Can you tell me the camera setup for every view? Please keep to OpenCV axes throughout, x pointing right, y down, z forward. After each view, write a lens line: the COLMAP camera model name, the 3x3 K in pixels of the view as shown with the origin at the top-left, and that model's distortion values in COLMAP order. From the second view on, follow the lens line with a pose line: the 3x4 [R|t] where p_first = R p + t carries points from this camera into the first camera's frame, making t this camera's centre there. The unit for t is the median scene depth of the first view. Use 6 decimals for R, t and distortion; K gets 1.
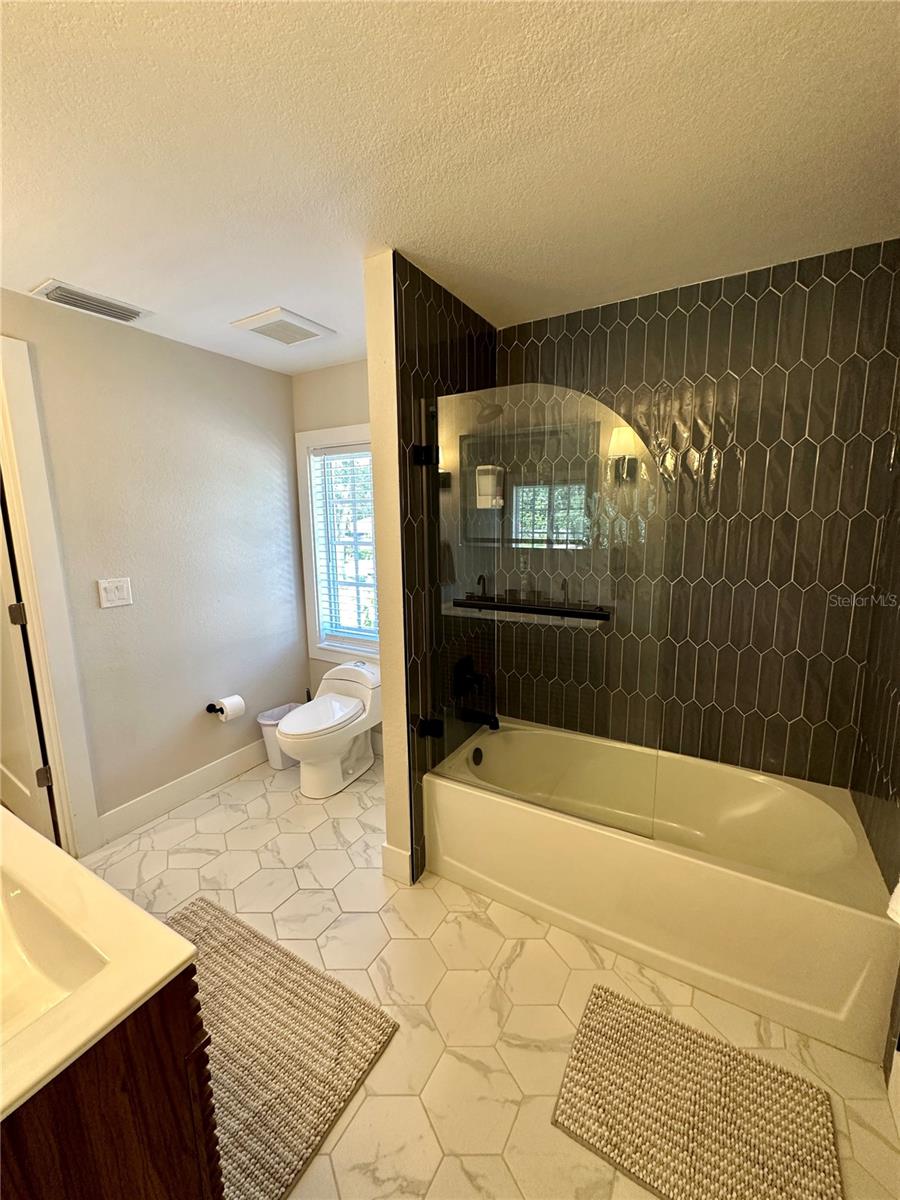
lens RADIAL K [[479.8, 0, 450.9], [0, 479.8, 598.0], [0, 0, 1]] dist [-0.007439, 0.001301]
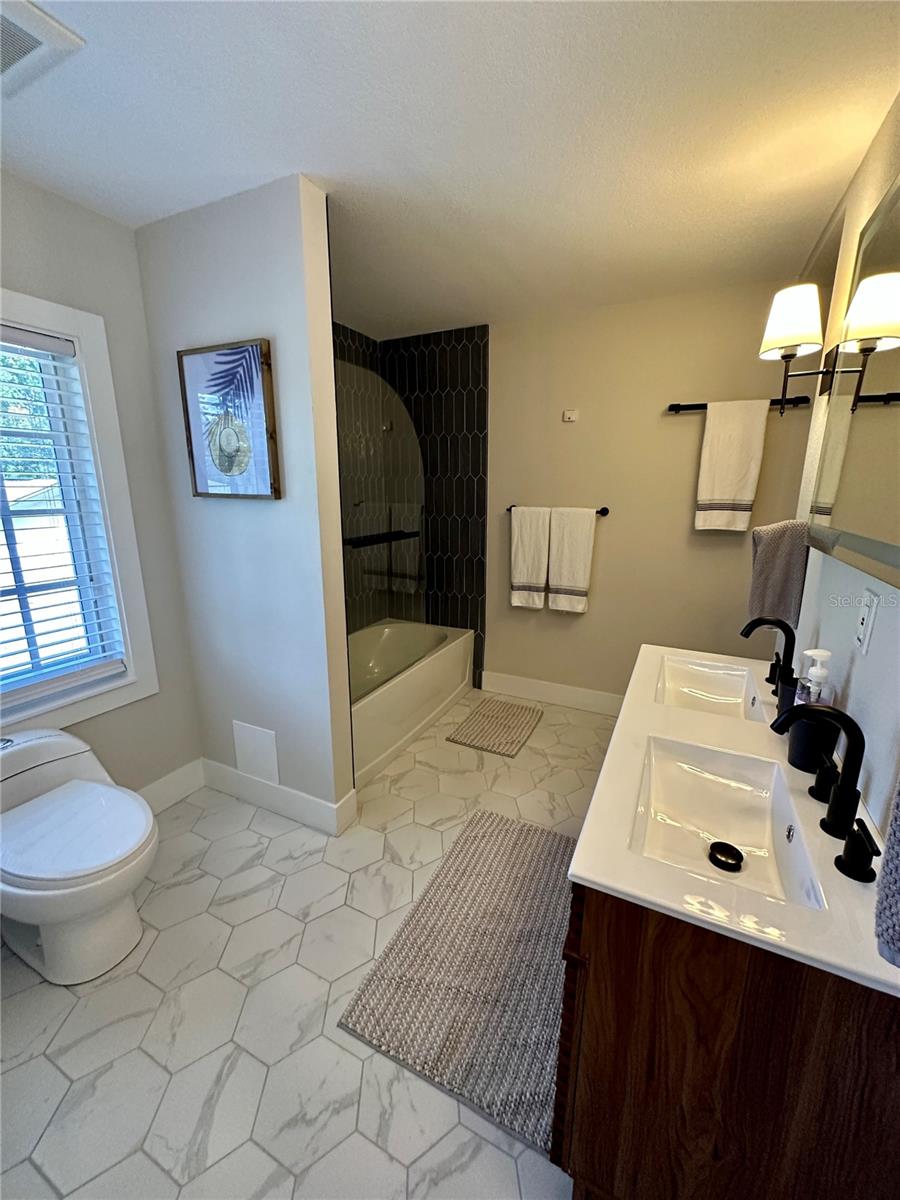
lens RADIAL K [[479.8, 0, 447.8], [0, 479.8, 599.5], [0, 0, 1]] dist [-0.007439, 0.001301]
pose [[-0.070969, -0.217813, 0.973407, -1.190666], [0.165444, 0.959780, 0.226826, -0.092008], [-0.983662, 0.177142, -0.032078, 0.850991]]
